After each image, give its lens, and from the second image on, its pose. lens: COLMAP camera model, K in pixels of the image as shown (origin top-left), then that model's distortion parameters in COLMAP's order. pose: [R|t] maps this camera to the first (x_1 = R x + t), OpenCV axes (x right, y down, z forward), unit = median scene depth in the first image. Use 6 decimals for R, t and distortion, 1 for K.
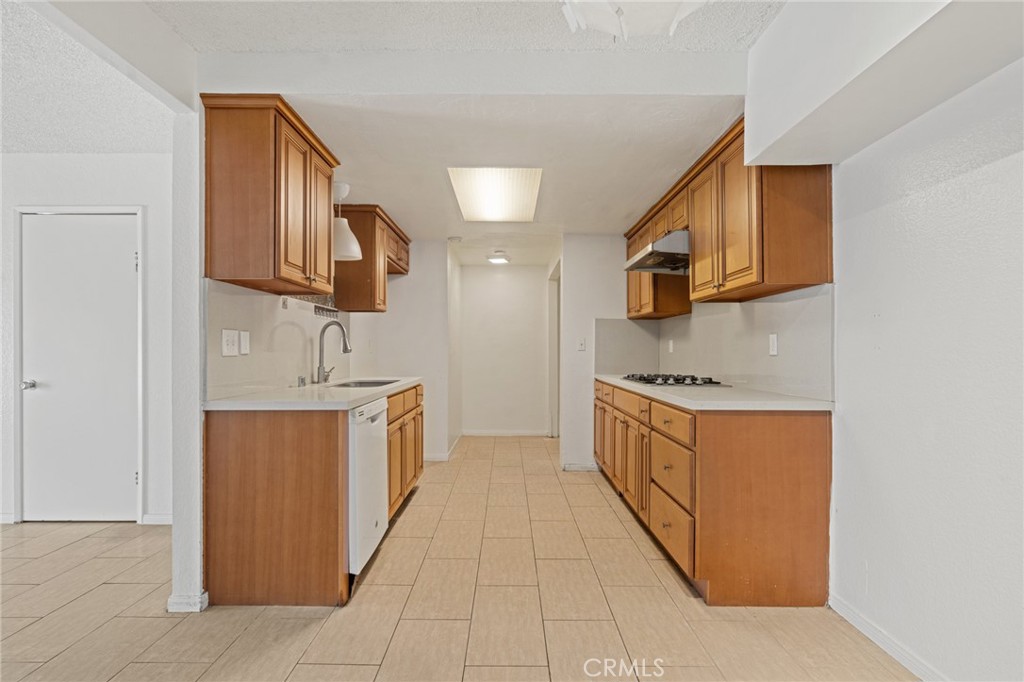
lens RADIAL K [[490.0, 0, 506.6], [0, 490.0, 348.6], [0, 0, 1]] dist [-0.009087, 0.001828]
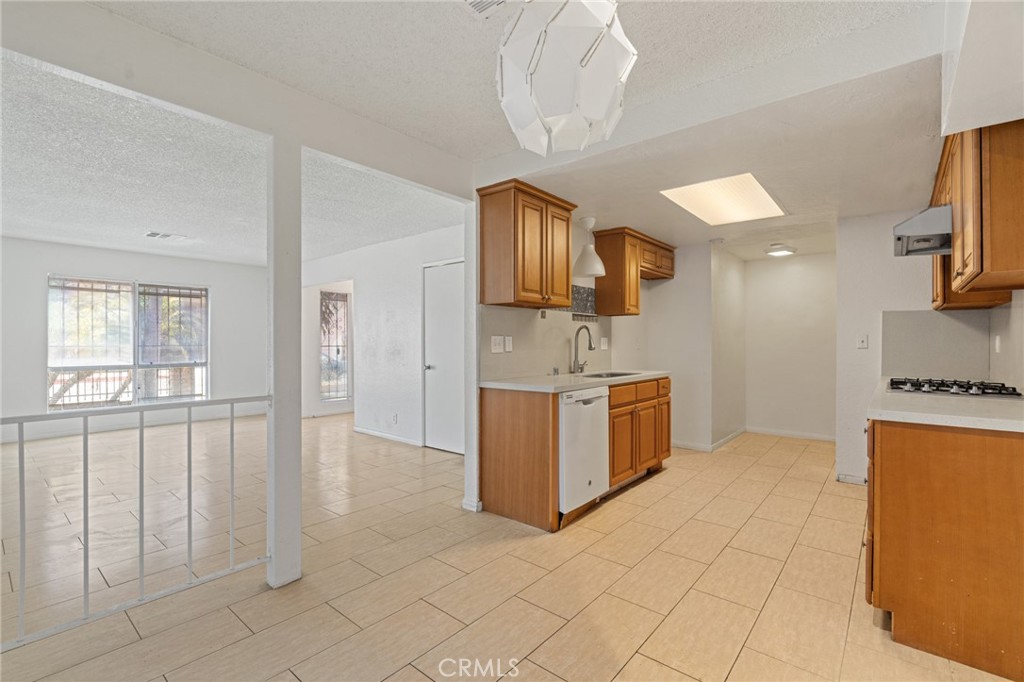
lens RADIAL K [[460.7, 0, 505.7], [0, 460.7, 343.2], [0, 0, 1]] dist [-0.011683, 0.004620]
pose [[0.764070, 0.000039, -0.645133, 0.336970], [0.002664, 0.999991, 0.003217, -0.017312], [0.645128, -0.004177, 0.764063, -0.075413]]
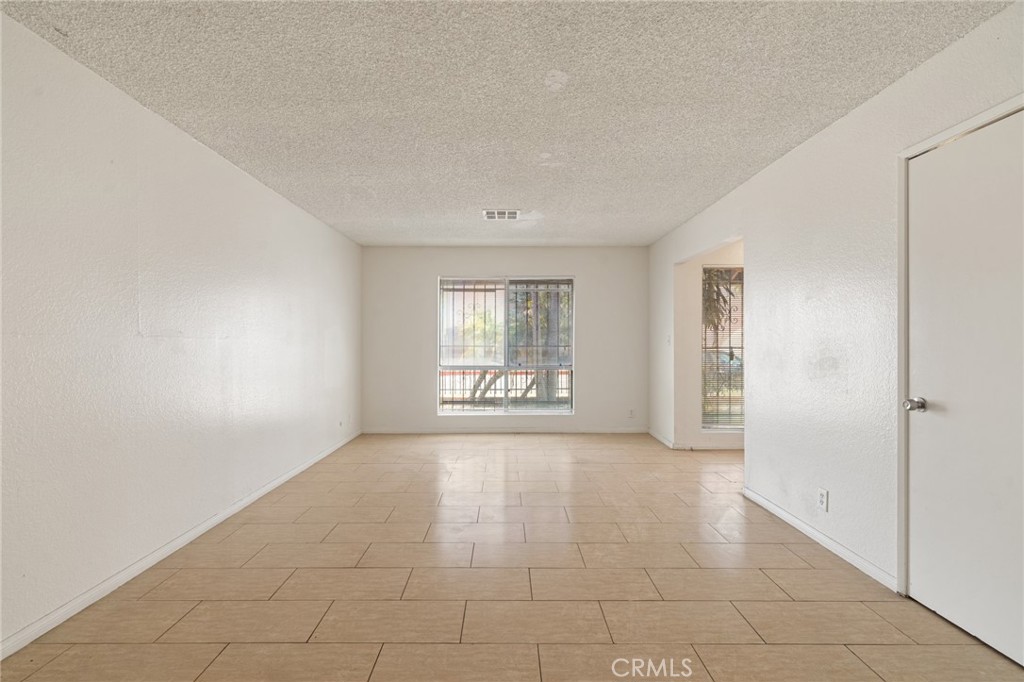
lens RADIAL K [[460.7, 0, 506.0], [0, 460.7, 346.3], [0, 0, 1]] dist [-0.011683, 0.004620]
pose [[0.006697, 0.008142, -0.999944, -0.409753], [0.003111, 0.999962, 0.008163, -0.017892], [0.999973, -0.003166, 0.006671, 0.501859]]
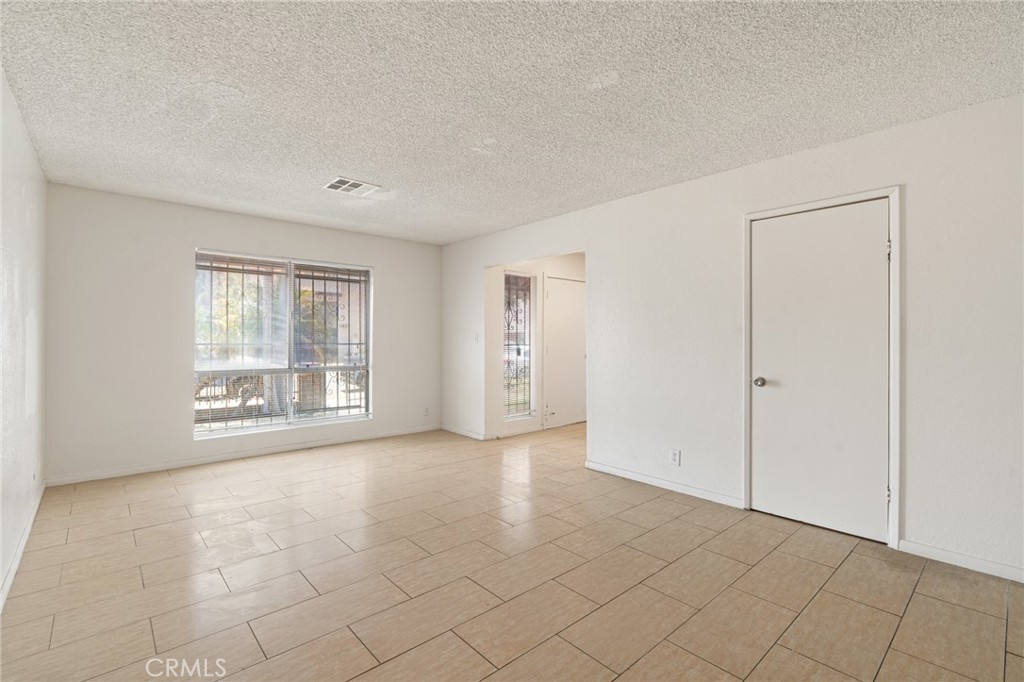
lens RADIAL K [[460.7, 0, 506.8], [0, 460.7, 340.4], [0, 0, 1]] dist [-0.011683, 0.004620]
pose [[0.667552, 0.003035, -0.744557, -0.734224], [-0.001260, 0.999995, 0.002946, -0.021216], [0.744562, -0.001028, 0.667552, -0.086487]]
